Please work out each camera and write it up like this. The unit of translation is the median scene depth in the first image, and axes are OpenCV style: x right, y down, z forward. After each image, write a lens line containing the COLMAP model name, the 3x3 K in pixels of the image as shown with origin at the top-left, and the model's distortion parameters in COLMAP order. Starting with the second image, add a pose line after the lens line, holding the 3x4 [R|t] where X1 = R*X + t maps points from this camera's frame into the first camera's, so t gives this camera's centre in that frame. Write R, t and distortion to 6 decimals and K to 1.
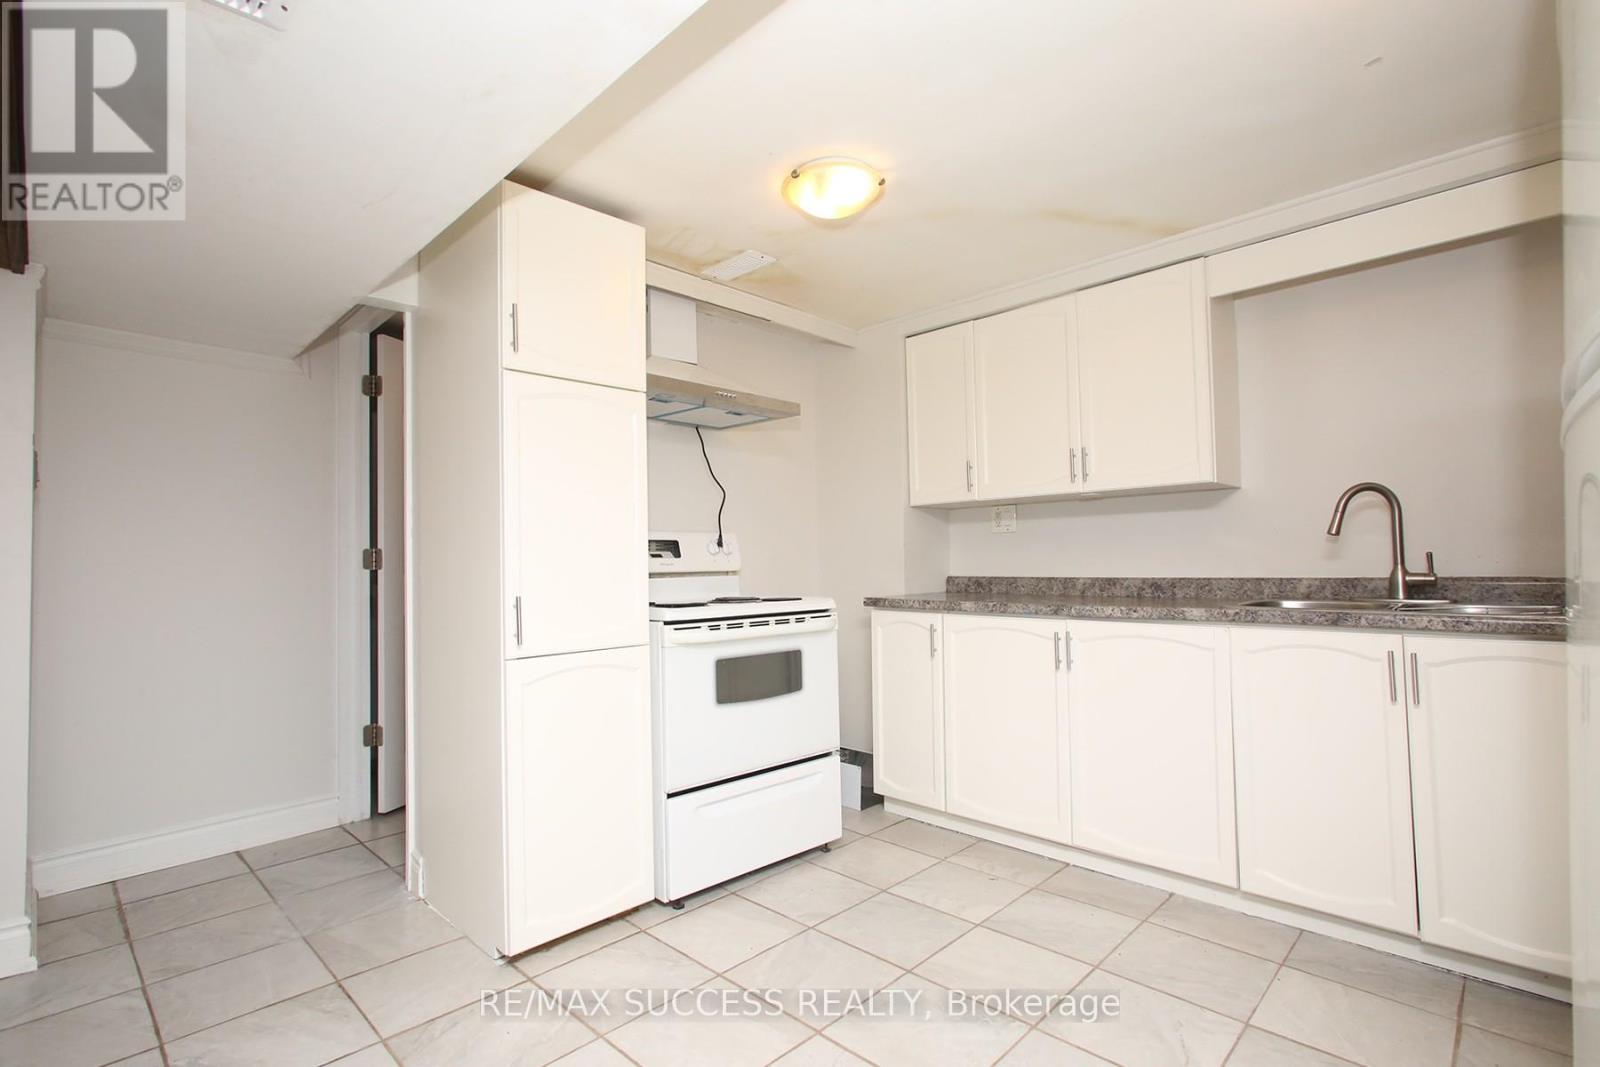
lens RADIAL K [[763.9, 0, 786.5], [0, 763.9, 540.9], [0, 0, 1]] dist [0.009561, 0.000310]
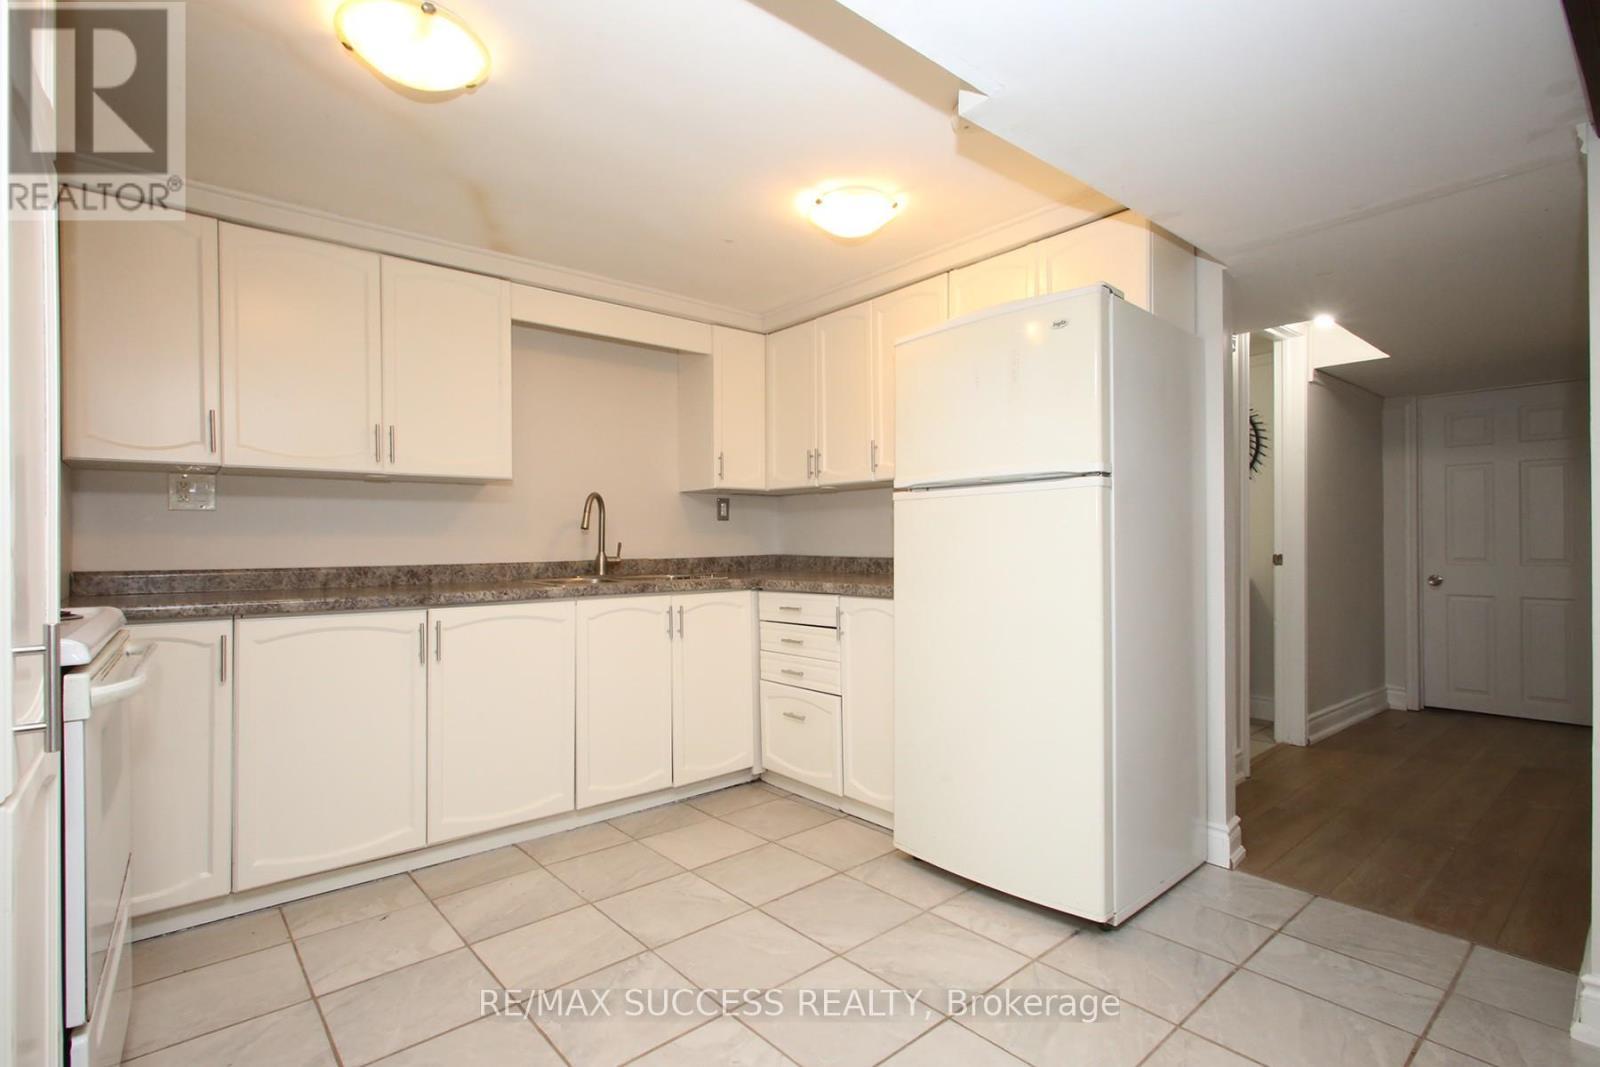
lens RADIAL K [[763.9, 0, 787.2], [0, 763.9, 543.4], [0, 0, 1]] dist [0.009561, 0.000310]
pose [[0.093090, 0.011087, 0.995596, -0.487465], [-0.023091, 0.999693, -0.008974, 0.017575], [-0.995390, -0.022154, 0.093318, 0.427159]]
